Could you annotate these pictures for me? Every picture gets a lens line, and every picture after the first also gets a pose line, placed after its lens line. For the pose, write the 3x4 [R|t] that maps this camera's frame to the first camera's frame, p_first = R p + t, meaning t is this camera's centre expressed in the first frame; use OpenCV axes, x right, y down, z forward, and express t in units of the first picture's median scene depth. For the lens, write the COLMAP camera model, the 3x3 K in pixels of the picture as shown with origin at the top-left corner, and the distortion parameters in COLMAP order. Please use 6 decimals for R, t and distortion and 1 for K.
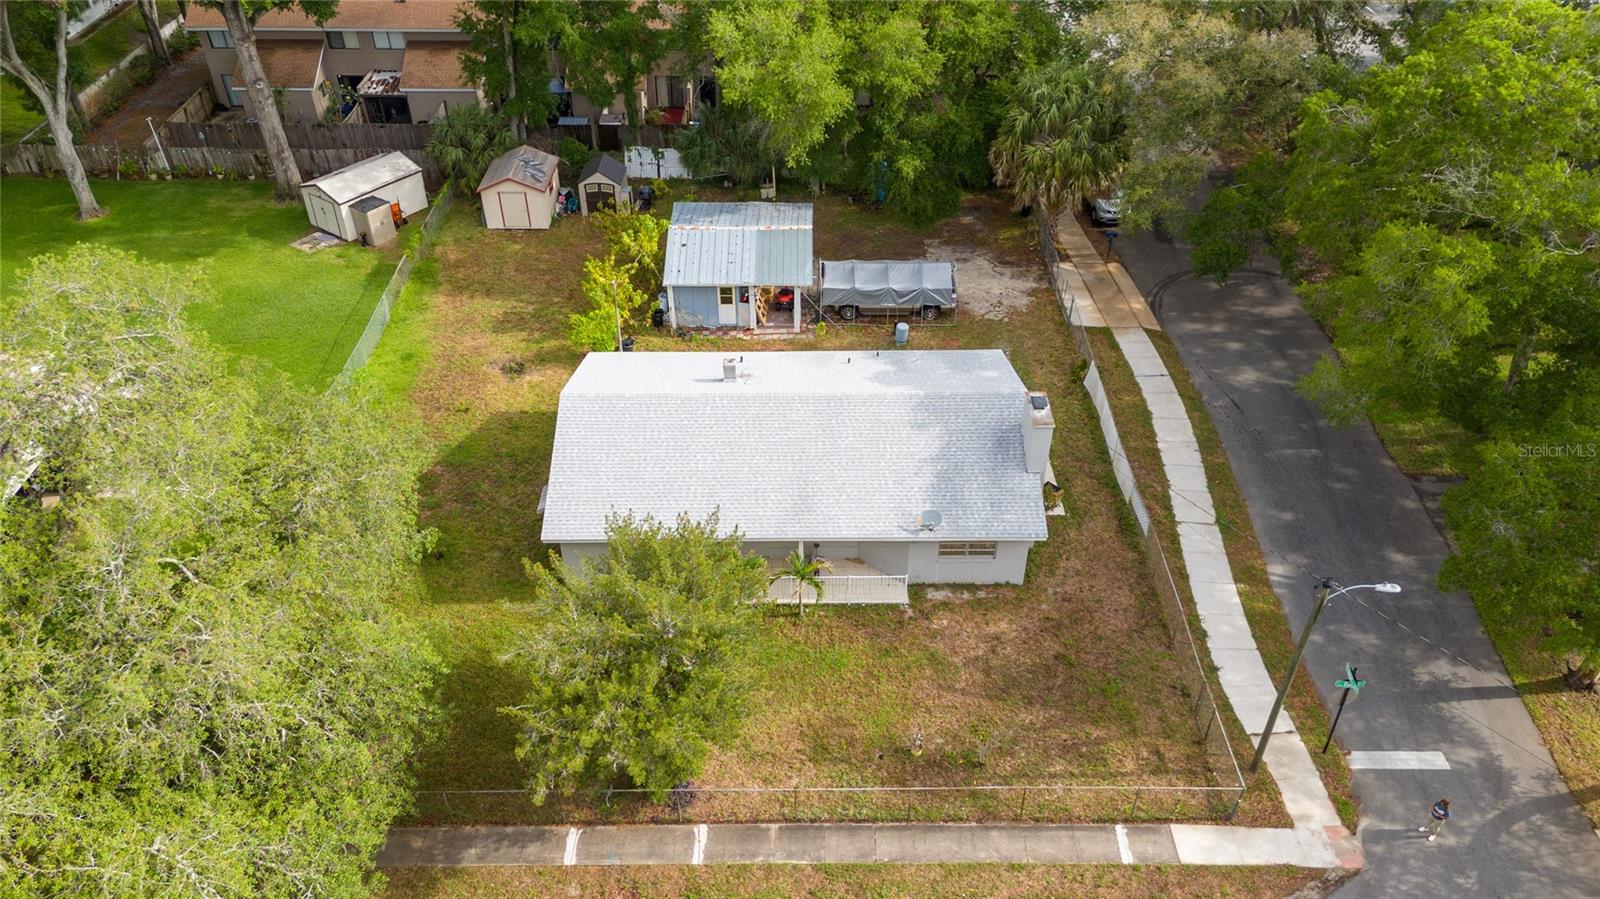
lens RADIAL K [[1177.3, 0, 807.0], [0, 1177.3, 445.7], [0, 0, 1]] dist [0.044878, -0.039582]
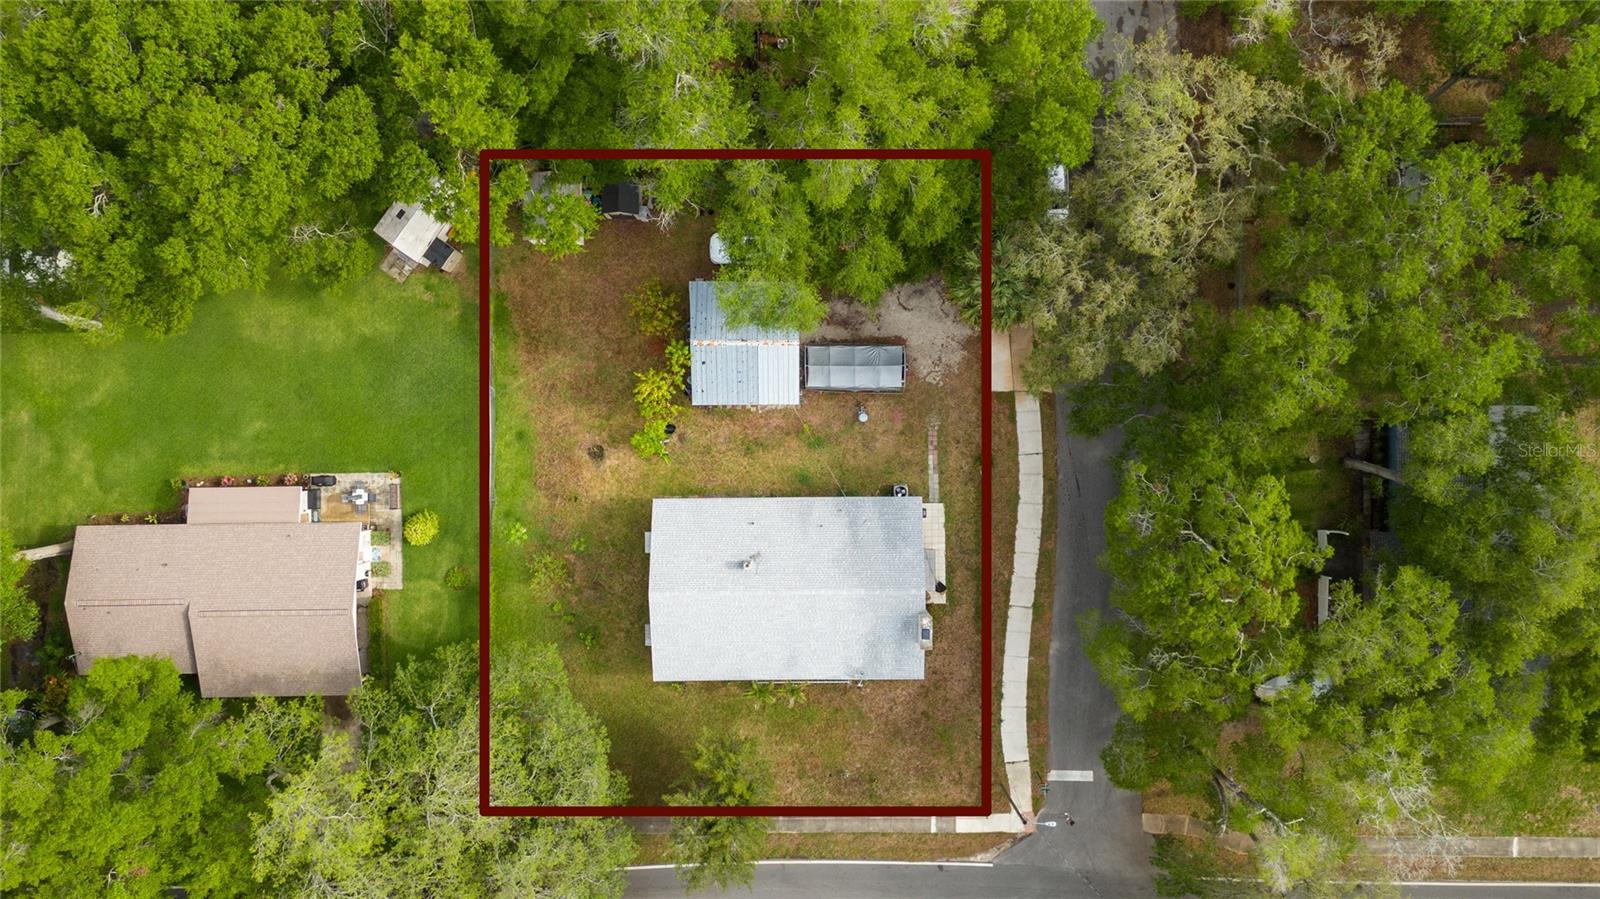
lens RADIAL K [[1177.3, 0, 806.7], [0, 1177.3, 444.1], [0, 0, 1]] dist [0.044878, -0.039582]
pose [[0.999994, -0.000005, -0.003589, 0.023648], [0.002829, 0.616242, 0.787552, -1.557020], [0.002208, -0.787557, 0.616238, 0.132037]]
